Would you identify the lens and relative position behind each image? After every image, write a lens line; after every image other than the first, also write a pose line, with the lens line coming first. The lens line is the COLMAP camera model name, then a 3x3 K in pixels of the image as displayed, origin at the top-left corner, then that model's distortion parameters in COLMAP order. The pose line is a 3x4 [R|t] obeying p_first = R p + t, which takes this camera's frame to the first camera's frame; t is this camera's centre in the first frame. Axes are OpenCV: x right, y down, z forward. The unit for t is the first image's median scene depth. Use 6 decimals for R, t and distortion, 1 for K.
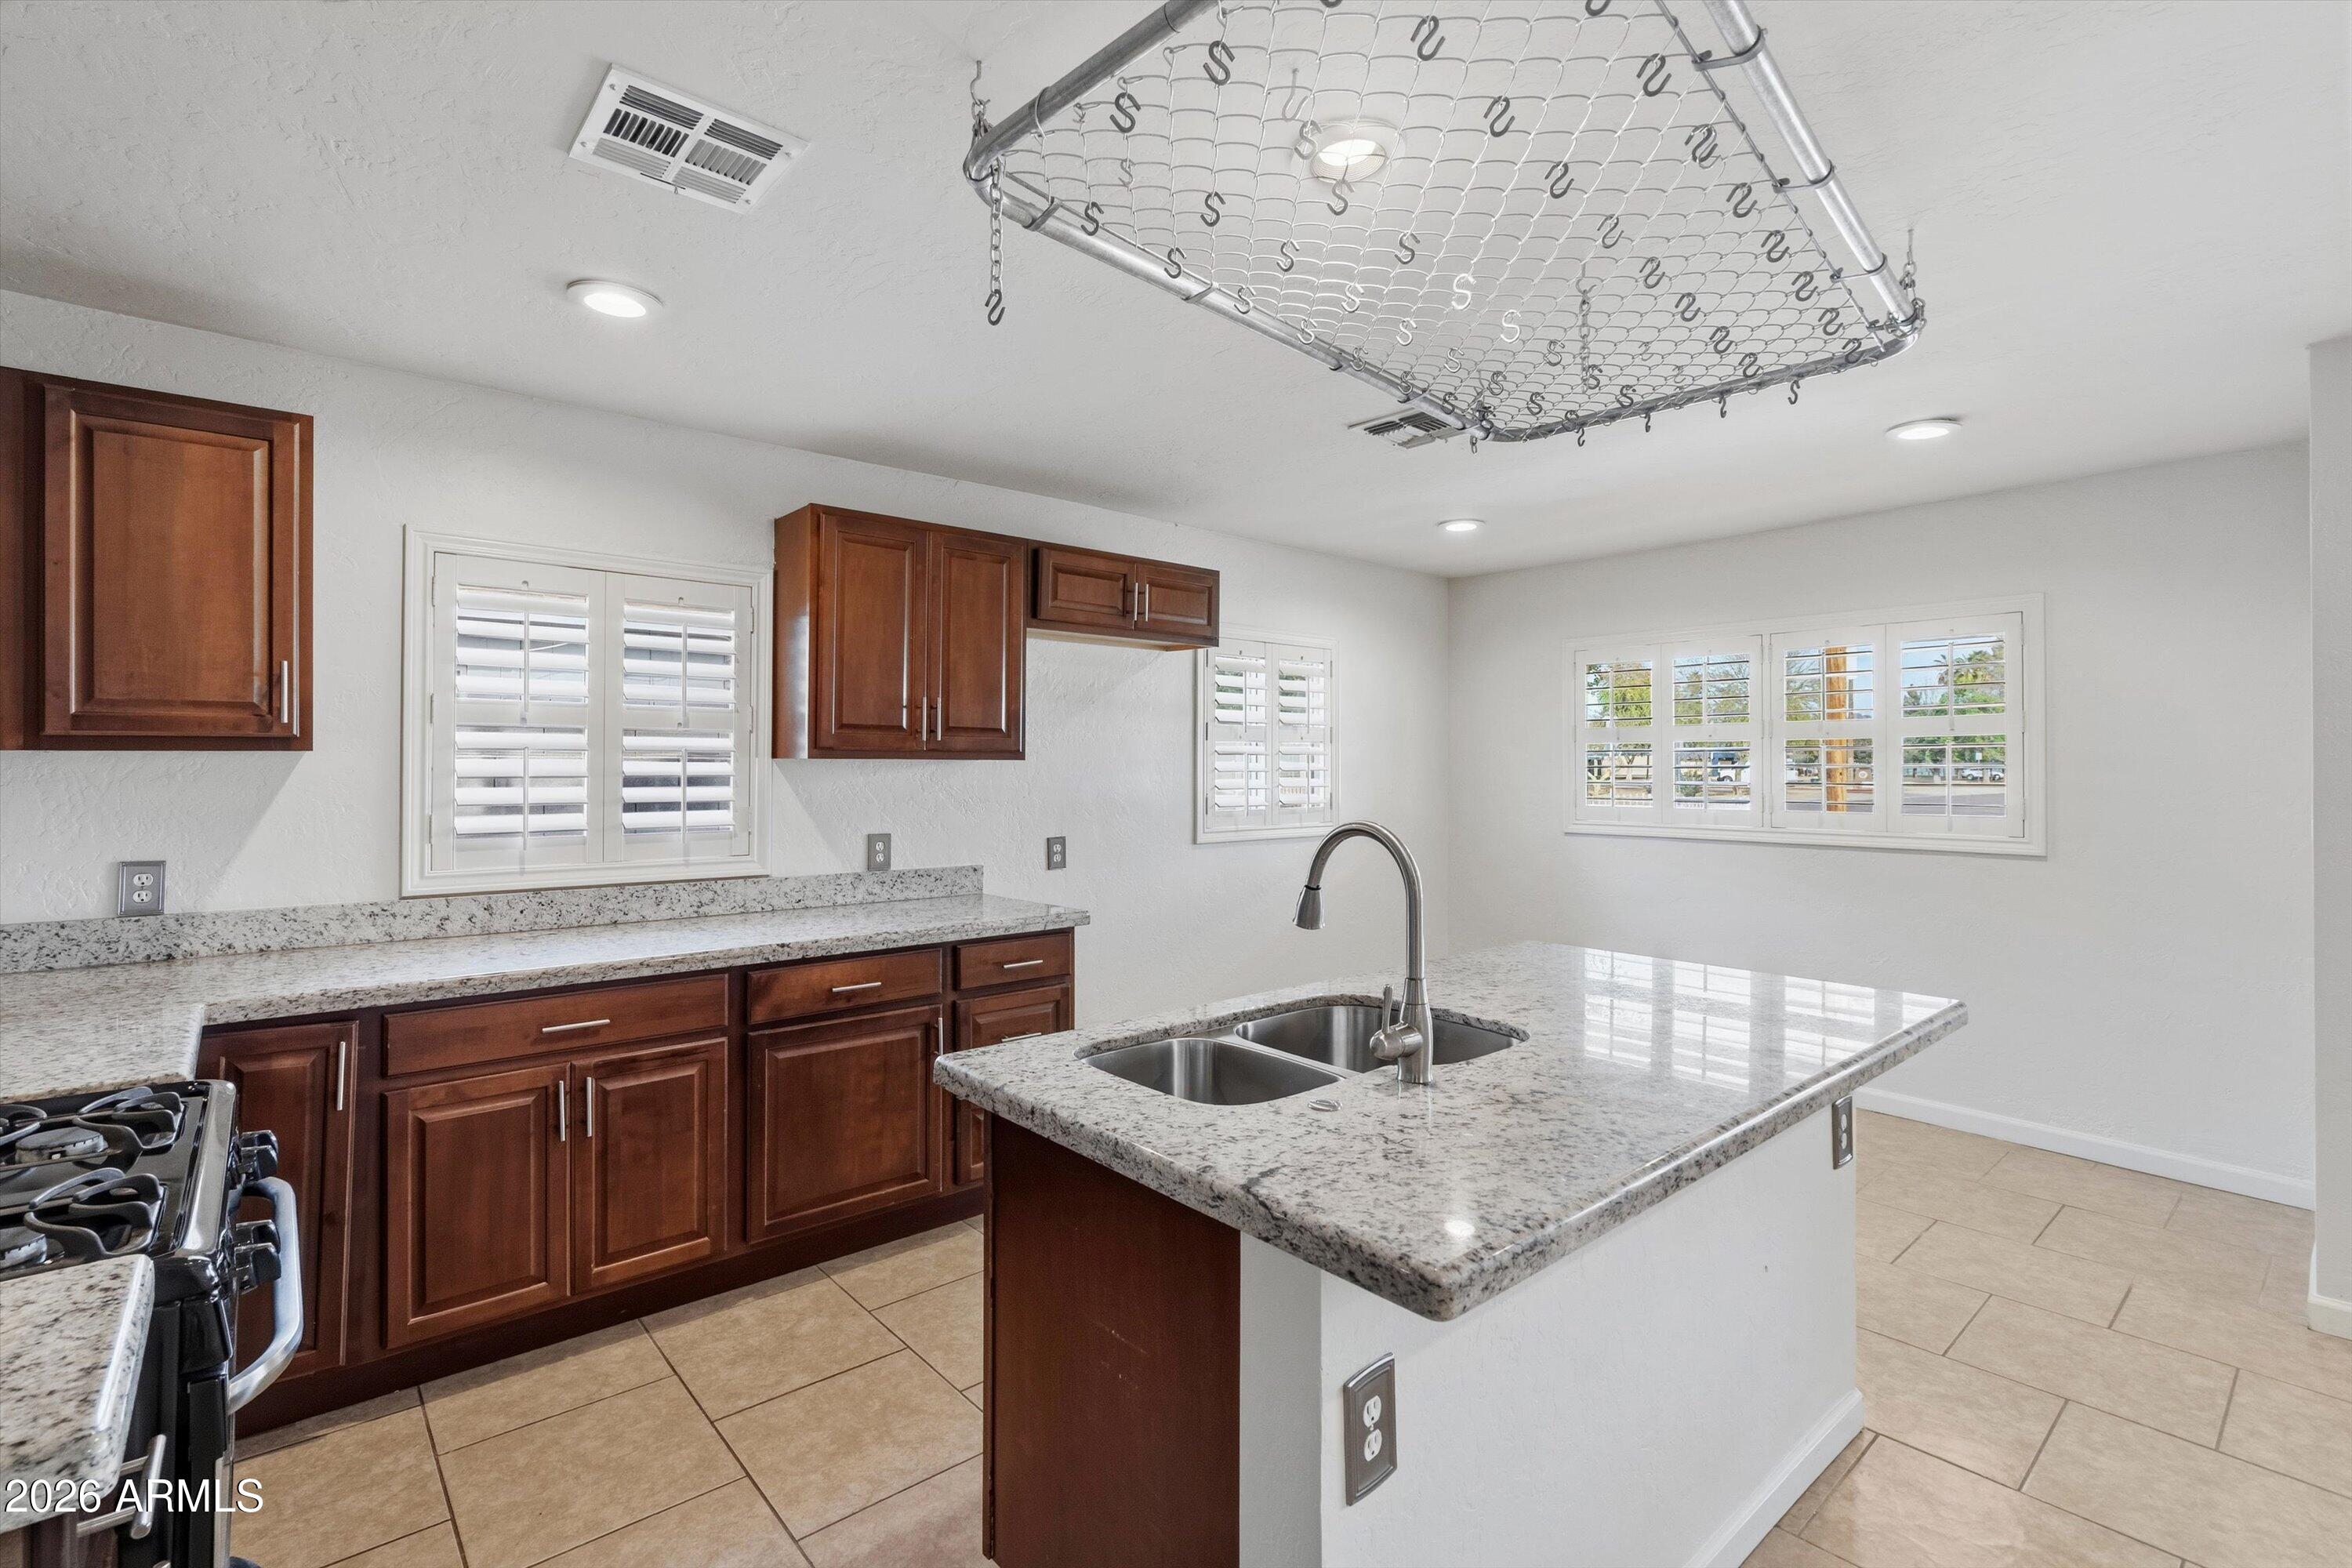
lens RADIAL K [[1064.1, 0, 1155.6], [0, 1064.1, 759.3], [0, 0, 1]] dist [-0.008209, 0.003206]
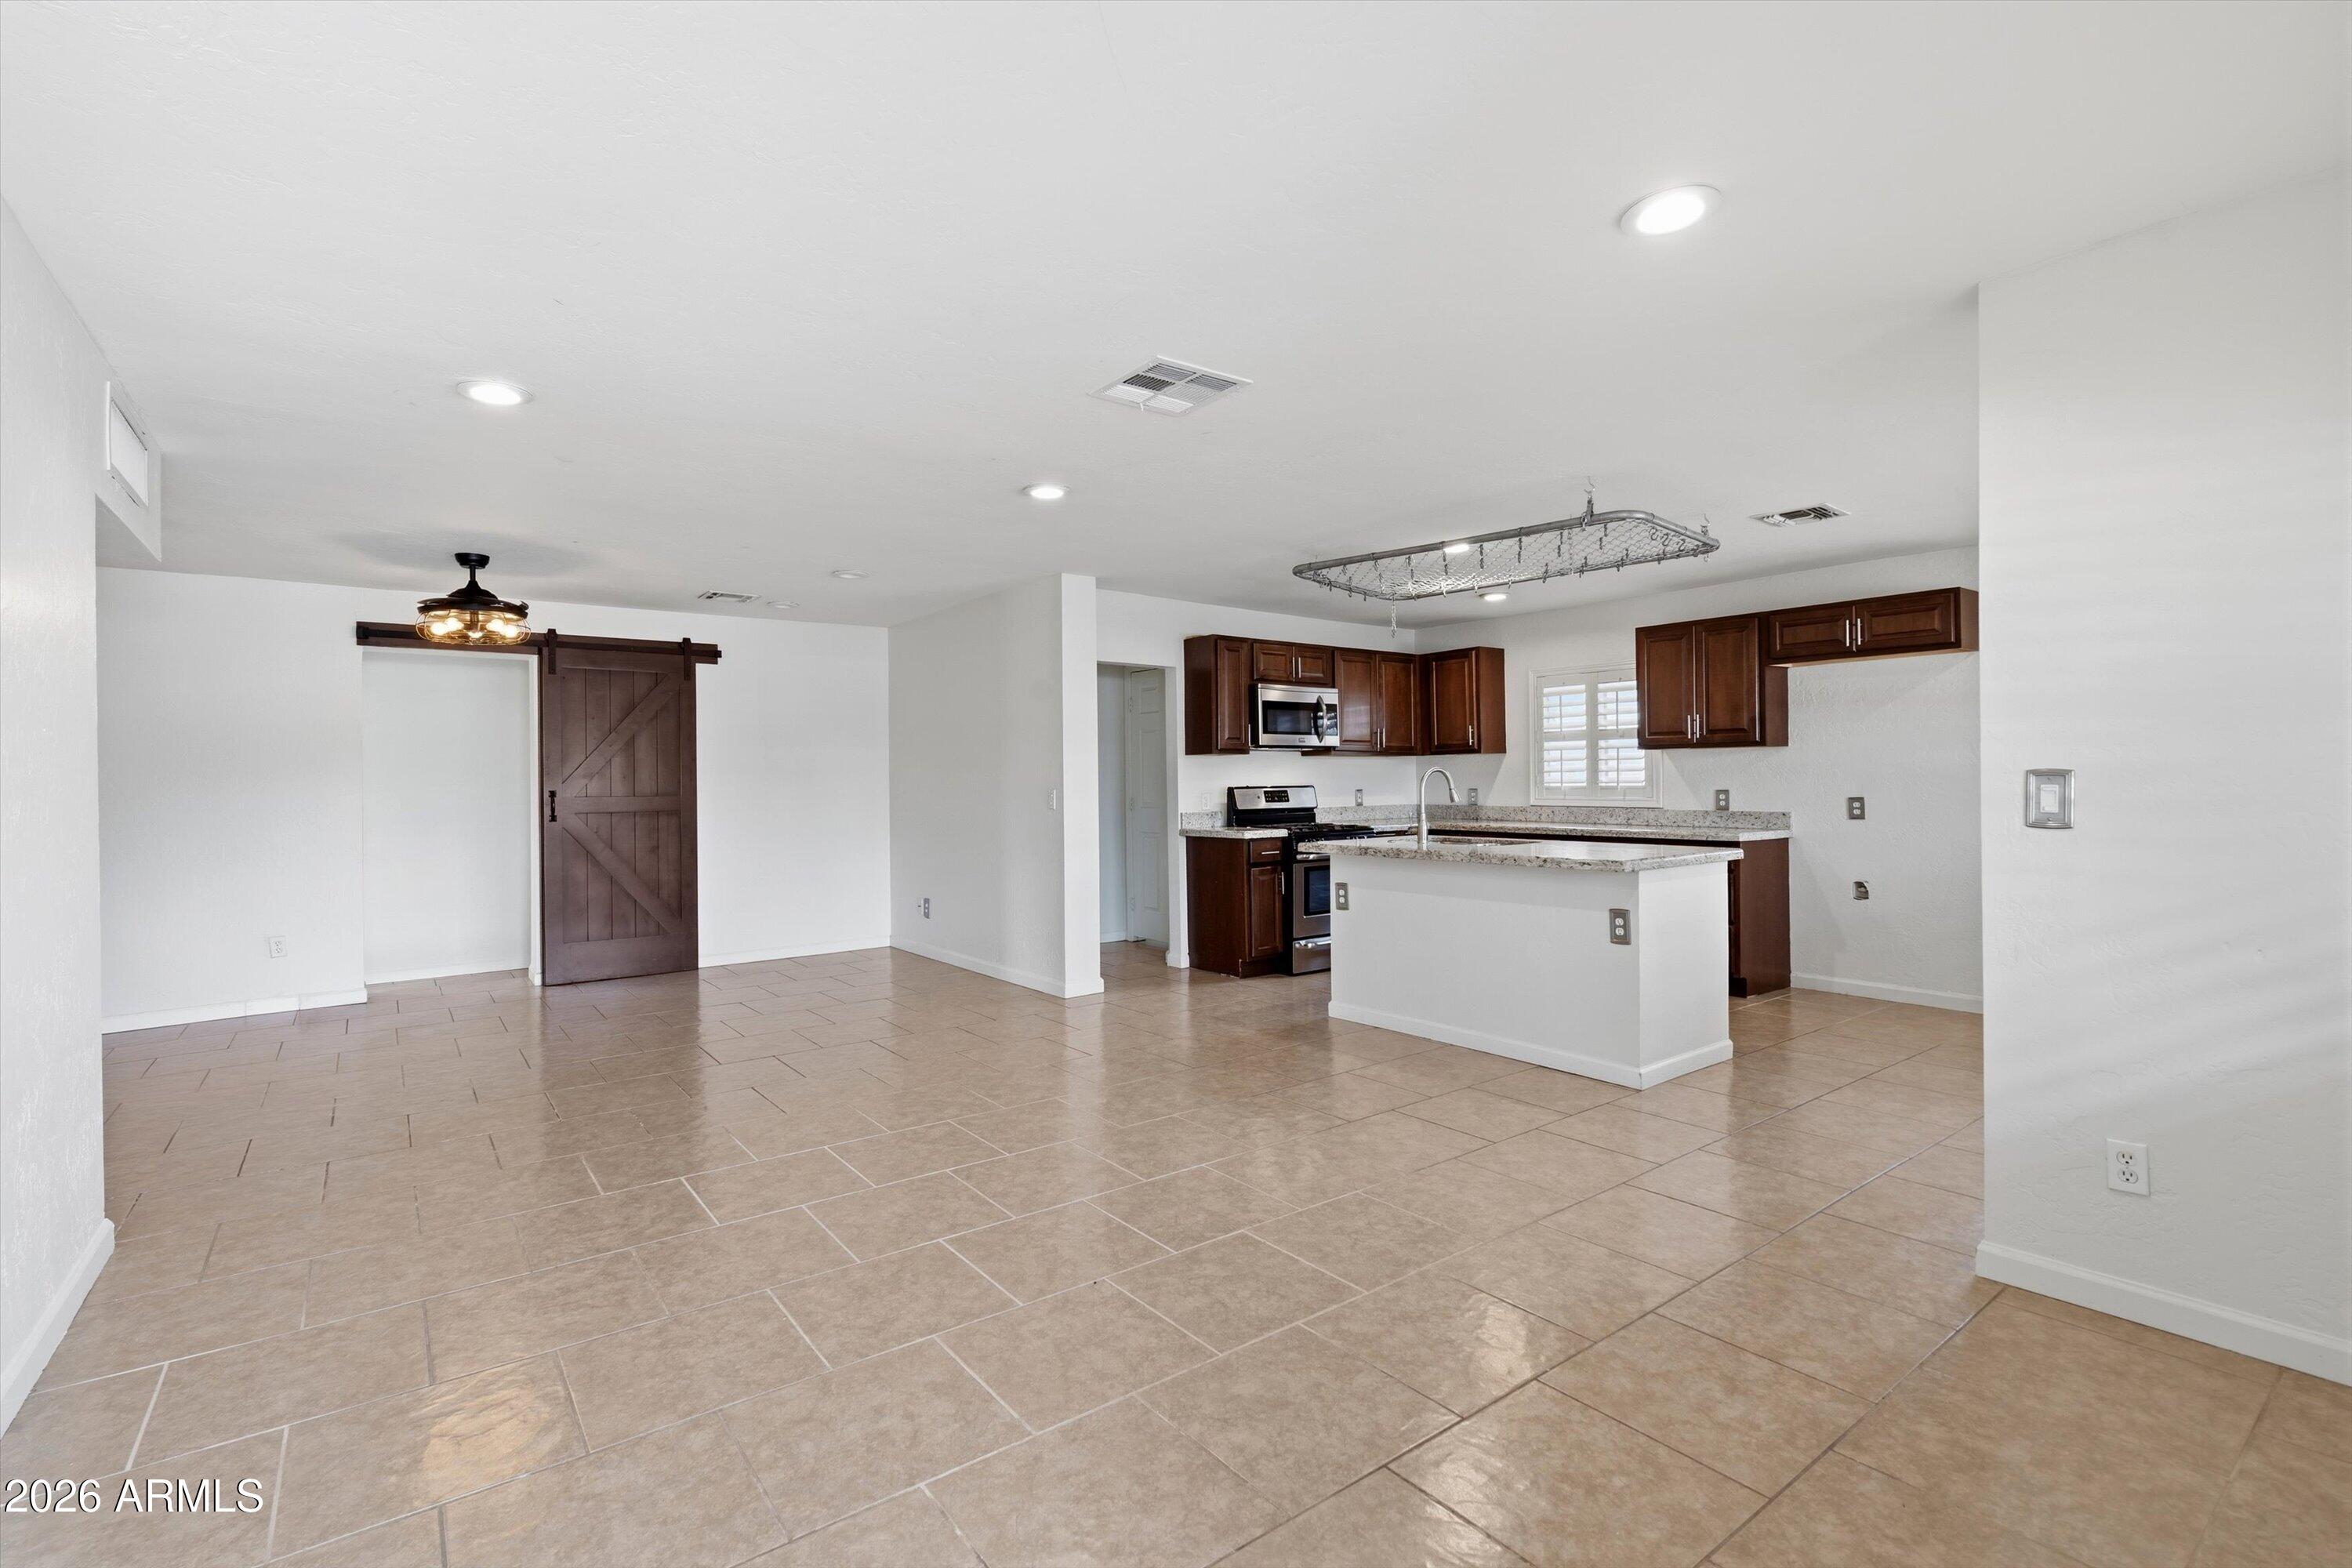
lens RADIAL K [[1064.1, 0, 1164.4], [0, 1064.1, 785.4], [0, 0, 1]] dist [-0.008209, 0.003206]
pose [[-0.060268, 0.003438, -0.998176, 2.192310], [0.018855, 0.999820, 0.002305, 0.056341], [0.998004, -0.018682, -0.060322, 0.233954]]
